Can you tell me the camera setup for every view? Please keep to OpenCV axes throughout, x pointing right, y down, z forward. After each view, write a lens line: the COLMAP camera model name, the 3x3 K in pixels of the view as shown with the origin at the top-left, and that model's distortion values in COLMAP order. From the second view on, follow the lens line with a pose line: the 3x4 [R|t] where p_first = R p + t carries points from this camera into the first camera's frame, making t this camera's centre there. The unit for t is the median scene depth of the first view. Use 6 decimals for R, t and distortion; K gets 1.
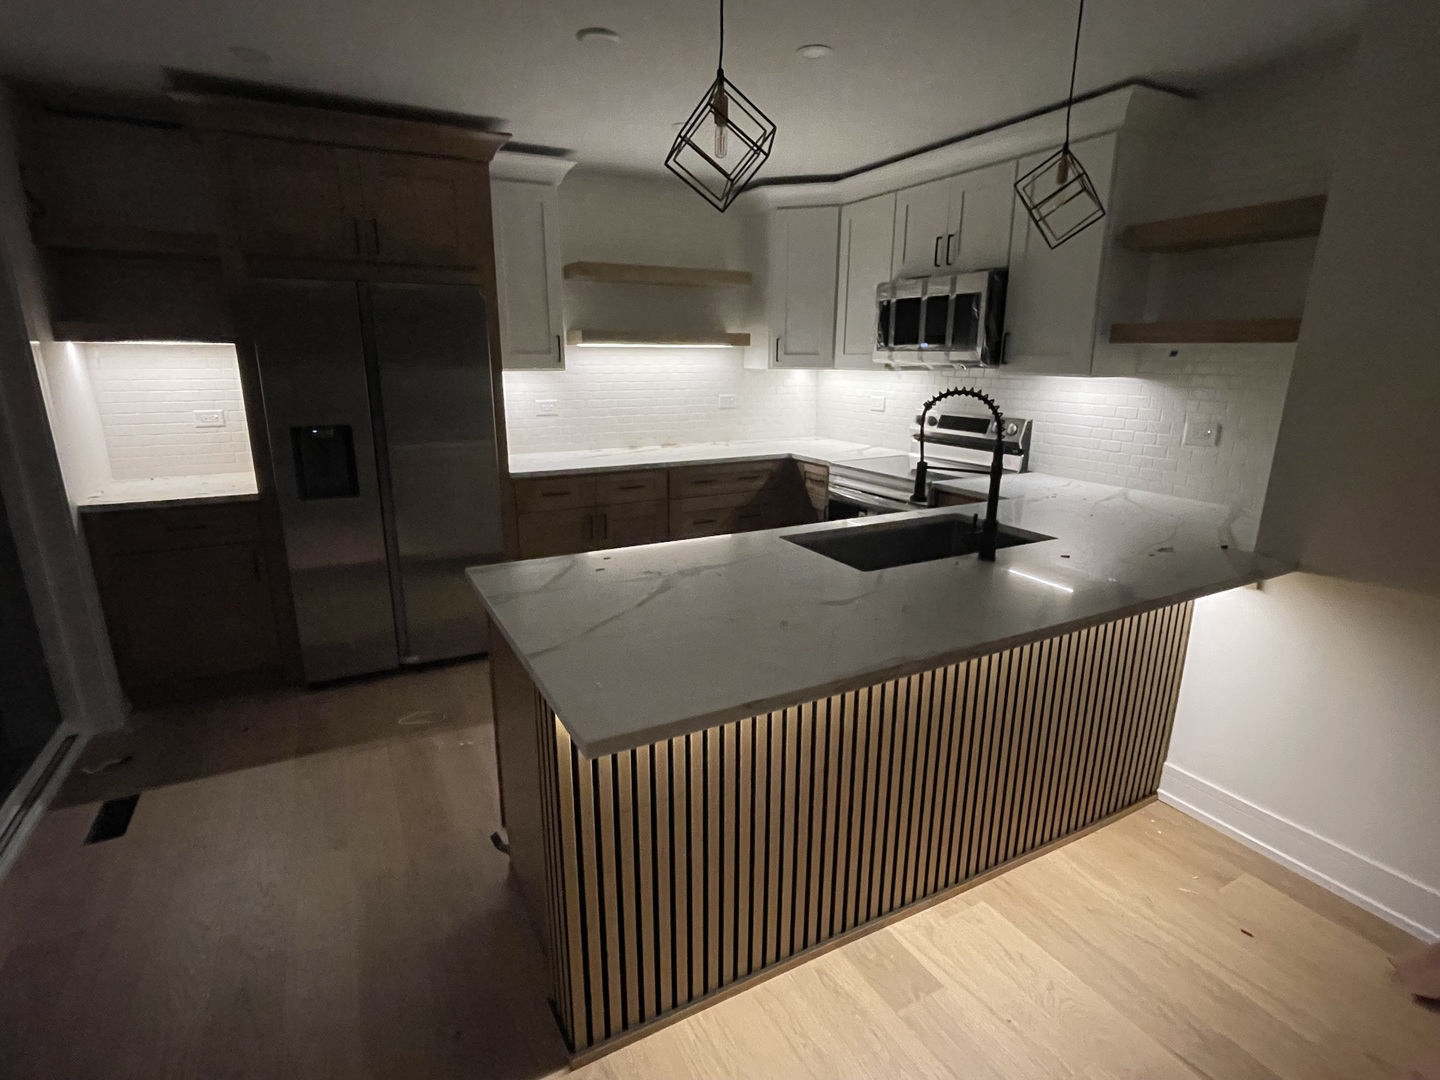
lens RADIAL K [[725.8, 0, 715.7], [0, 725.8, 548.4], [0, 0, 1]] dist [-0.002689, -0.000847]
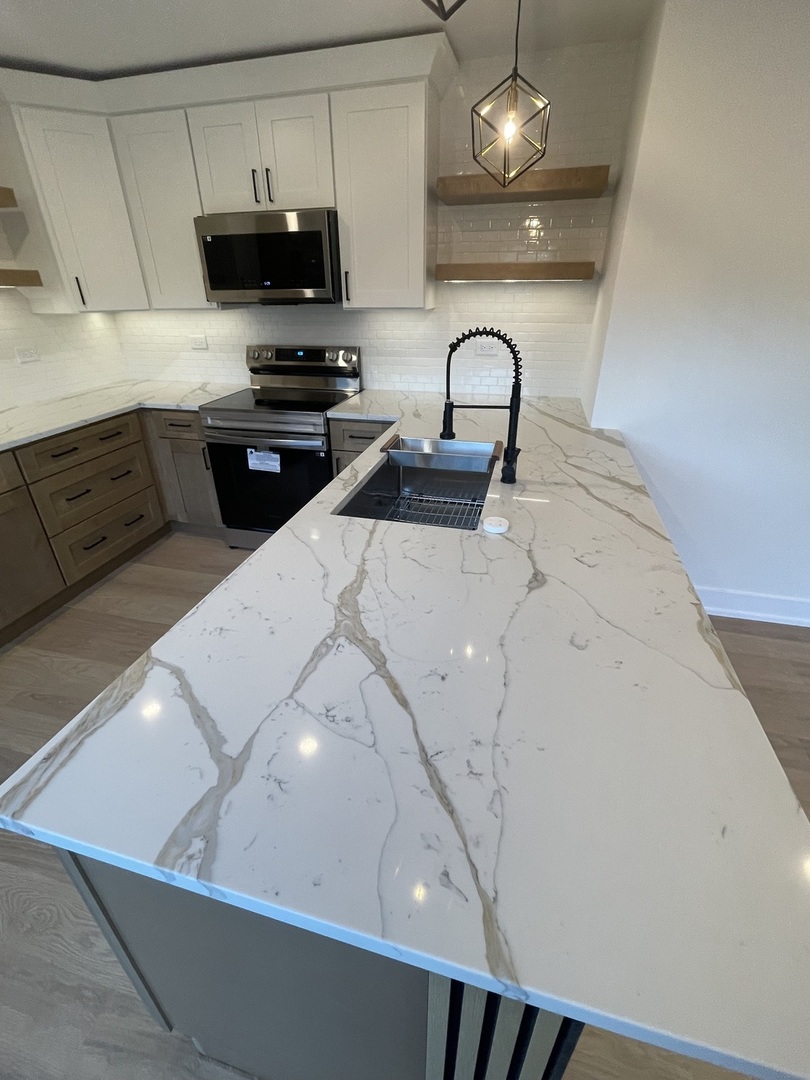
lens RADIAL K [[477.6, 0, 405.0], [0, 477.6, 540.0], [0, 0, 1]] dist [-0.030014, 0.019400]
pose [[0.683905, -0.352883, 0.638551, -0.199531], [0.201853, 0.932598, 0.299194, -0.118542], [-0.701092, -0.075727, 0.709039, 0.412241]]
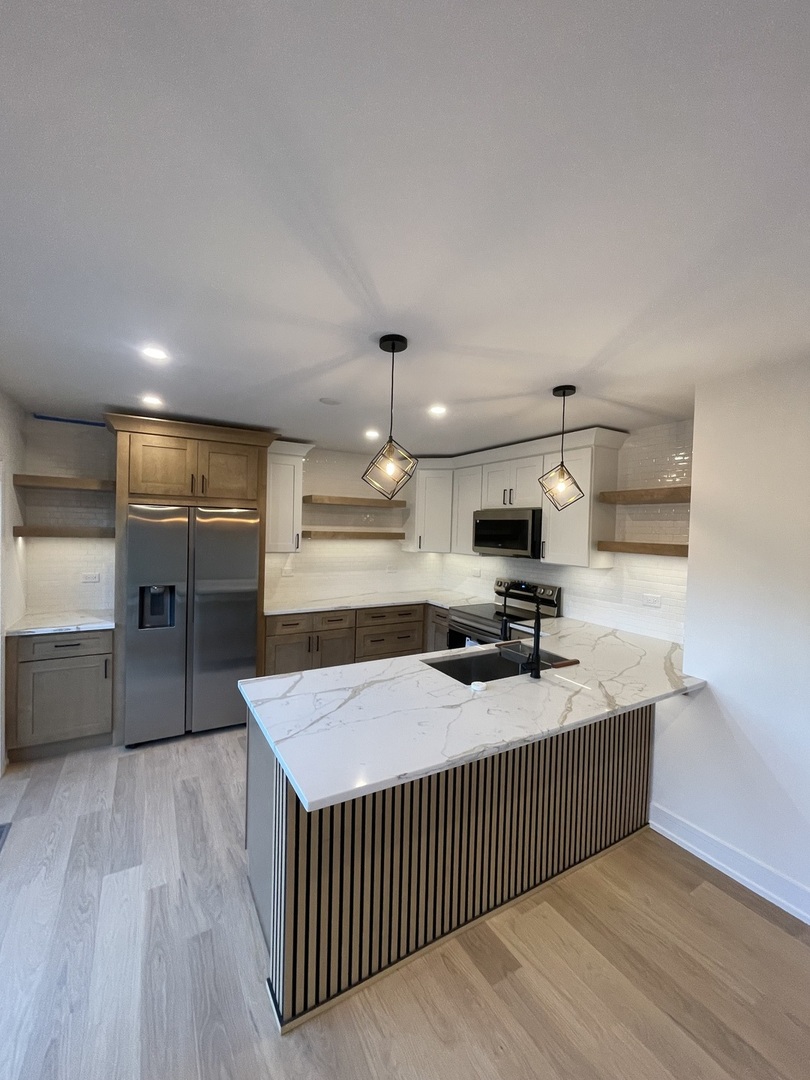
lens RADIAL K [[435.4, 0, 402.0], [0, 435.4, 539.2], [0, 0, 1]] dist [0.000220, -0.000510]
pose [[0.999013, 0.022945, 0.038043, -0.001114], [-0.013350, 0.971772, -0.235543, -0.041969], [-0.042374, 0.234803, 0.971119, -0.074580]]
